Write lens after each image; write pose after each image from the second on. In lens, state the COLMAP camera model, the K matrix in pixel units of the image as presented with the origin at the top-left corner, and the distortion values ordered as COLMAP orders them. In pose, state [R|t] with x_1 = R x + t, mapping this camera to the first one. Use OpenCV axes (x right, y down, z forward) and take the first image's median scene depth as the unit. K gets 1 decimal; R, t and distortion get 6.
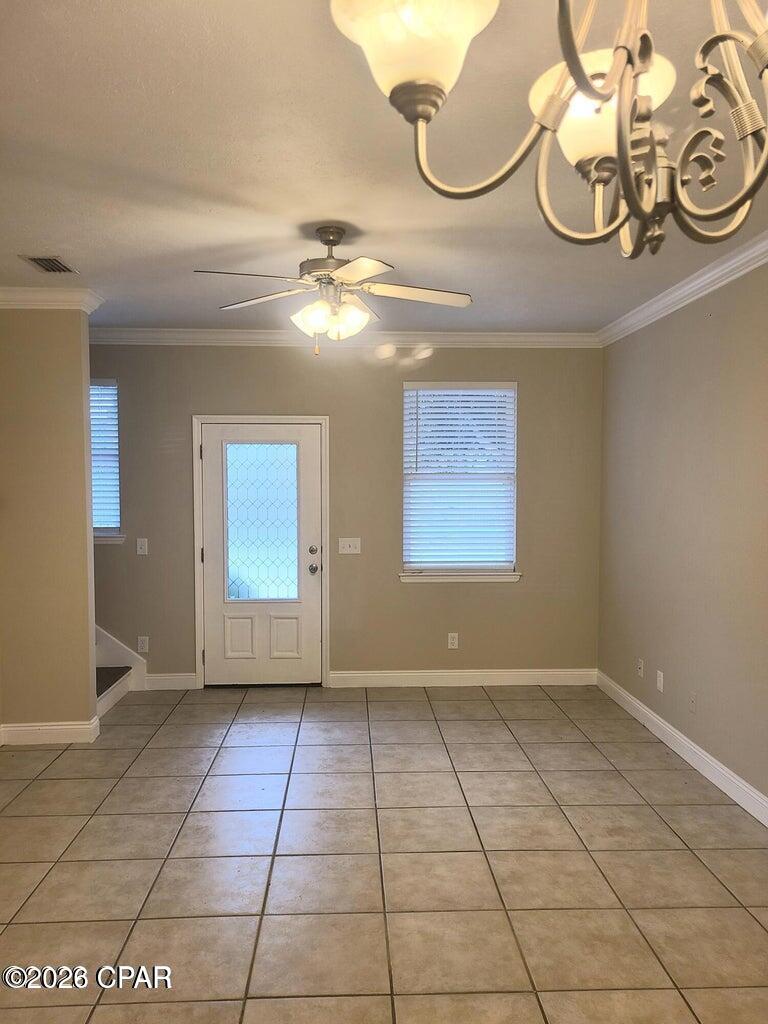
lens RADIAL K [[764.9, 0, 377.8], [0, 764.9, 515.8], [0, 0, 1]] dist [0.037551, -0.016842]
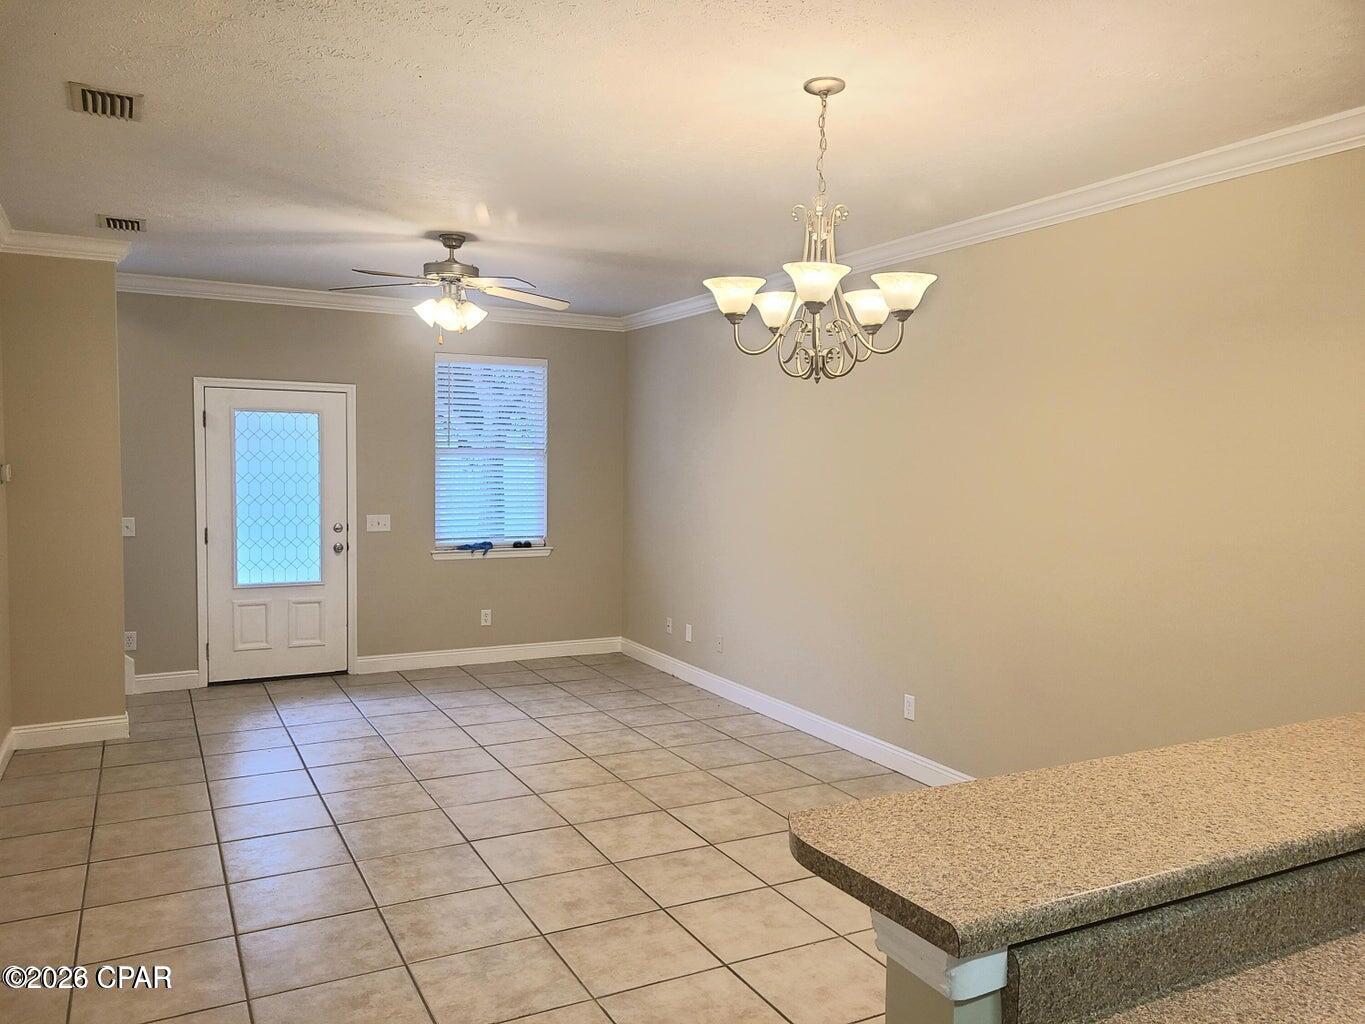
lens RADIAL K [[1019.6, 0, 685.8], [0, 1019.6, 511.0], [0, 0, 1]] dist [0.037551, -0.016842]
pose [[0.903894, -0.009506, 0.427650, -0.288889], [0.005460, 0.999928, 0.010686, 0.015993], [-0.427721, -0.007324, 0.903881, -0.377096]]
